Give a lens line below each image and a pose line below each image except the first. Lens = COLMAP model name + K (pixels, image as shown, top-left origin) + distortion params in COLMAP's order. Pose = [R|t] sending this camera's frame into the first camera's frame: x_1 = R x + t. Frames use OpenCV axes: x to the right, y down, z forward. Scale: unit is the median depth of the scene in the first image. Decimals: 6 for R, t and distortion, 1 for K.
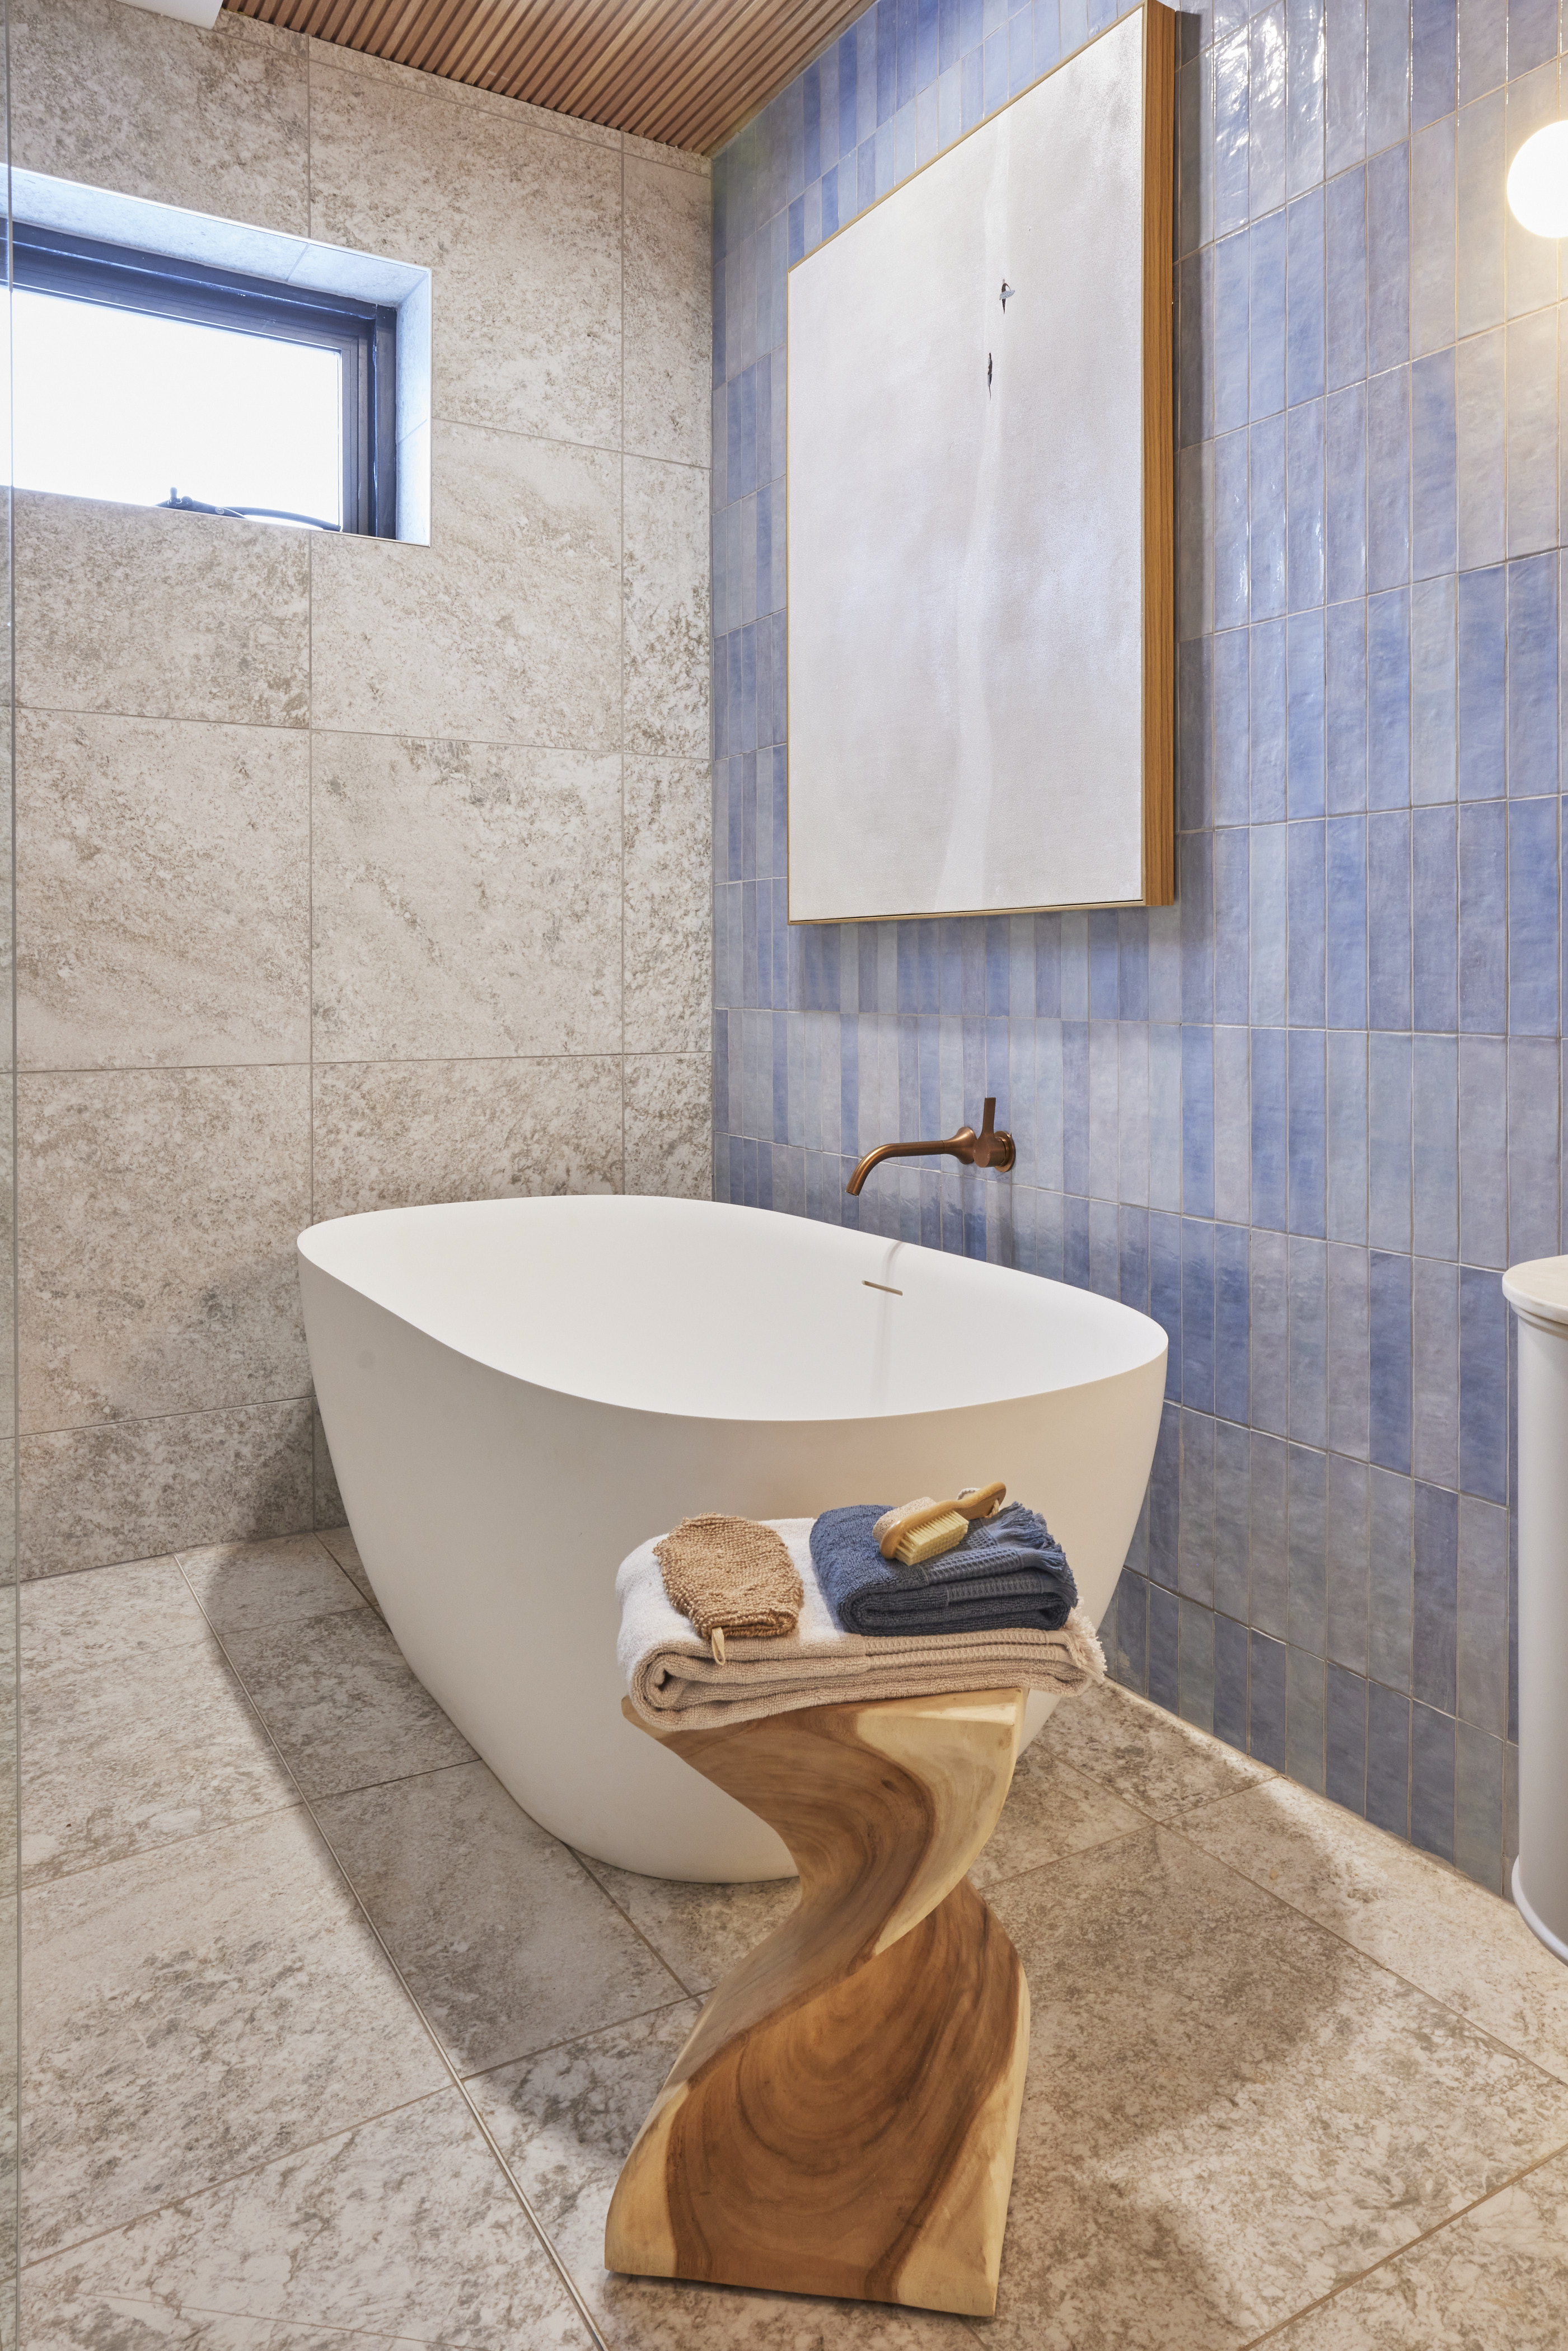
lens RADIAL K [[1647.7, 0, 924.1], [0, 1647.7, 989.3], [0, 0, 1]] dist [-0.024617, 0.025522]
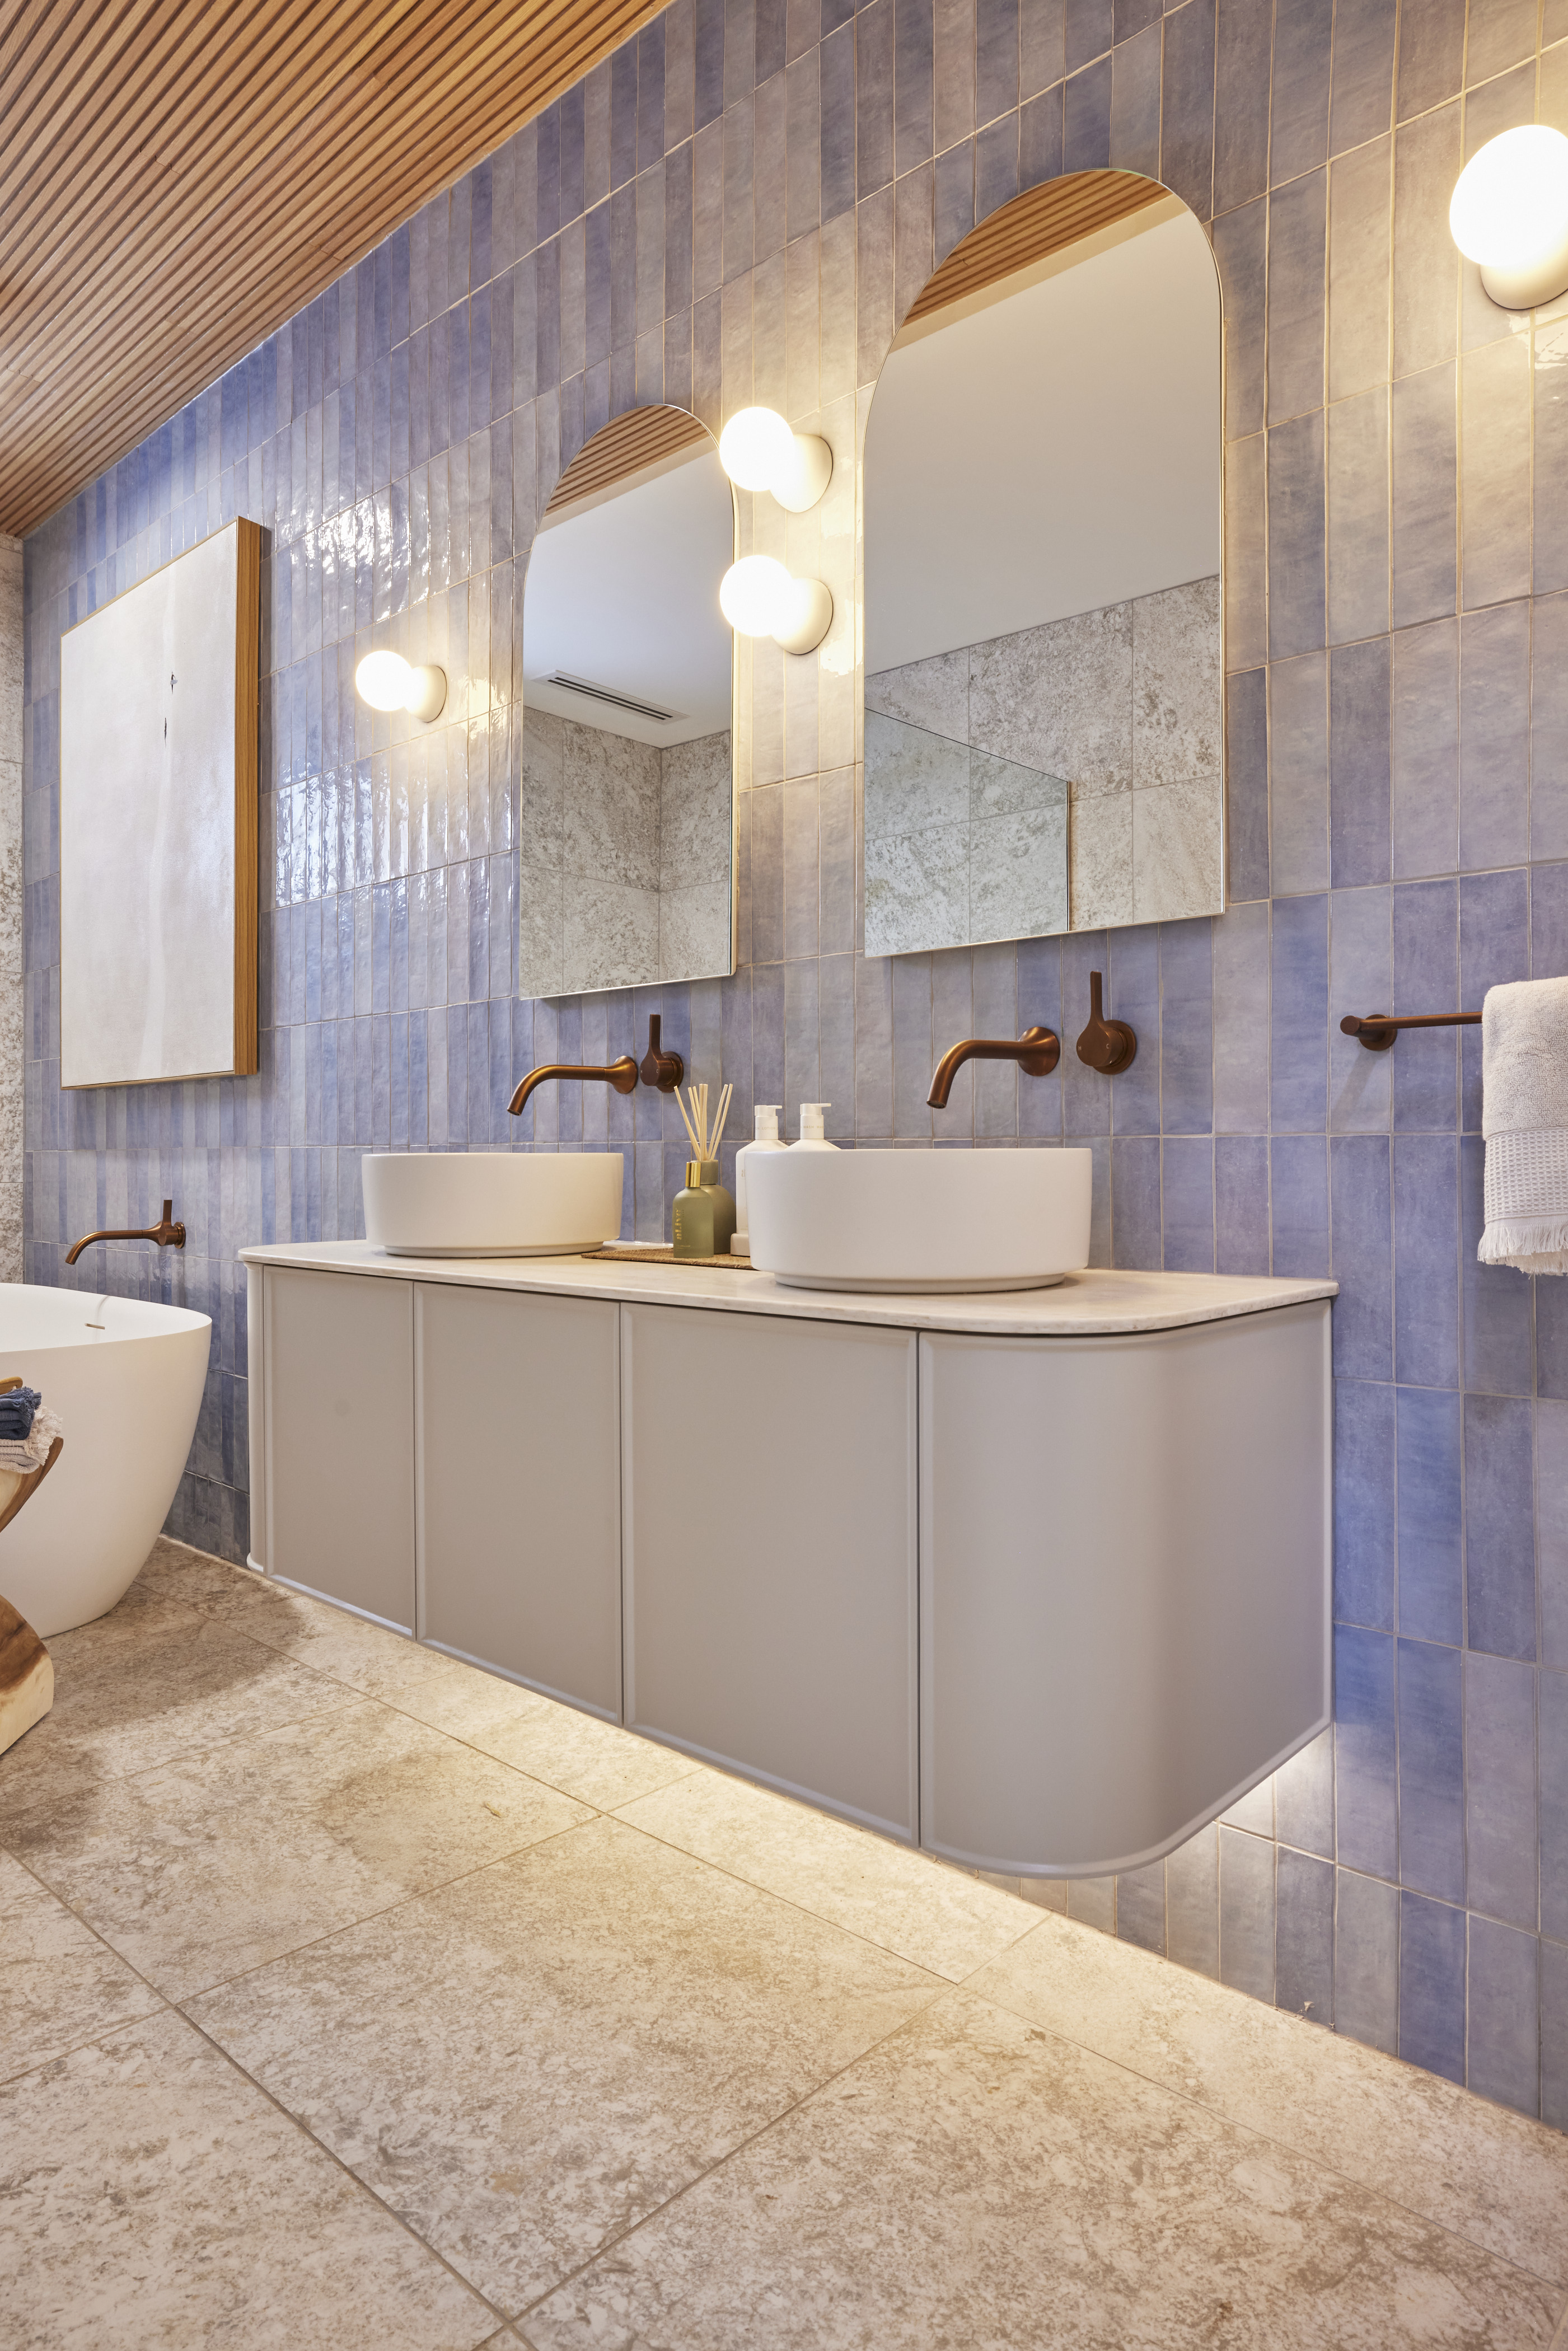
lens RADIAL K [[1393.7, 0, 784.7], [0, 1393.7, 1165.5], [0, 0, 1]] dist [-0.013768, 0.022007]
pose [[0.969257, 0.001381, 0.246045, 0.270257], [0.000127, 0.999981, -0.006115, 0.040481], [-0.246049, 0.005958, 0.969239, -0.391352]]
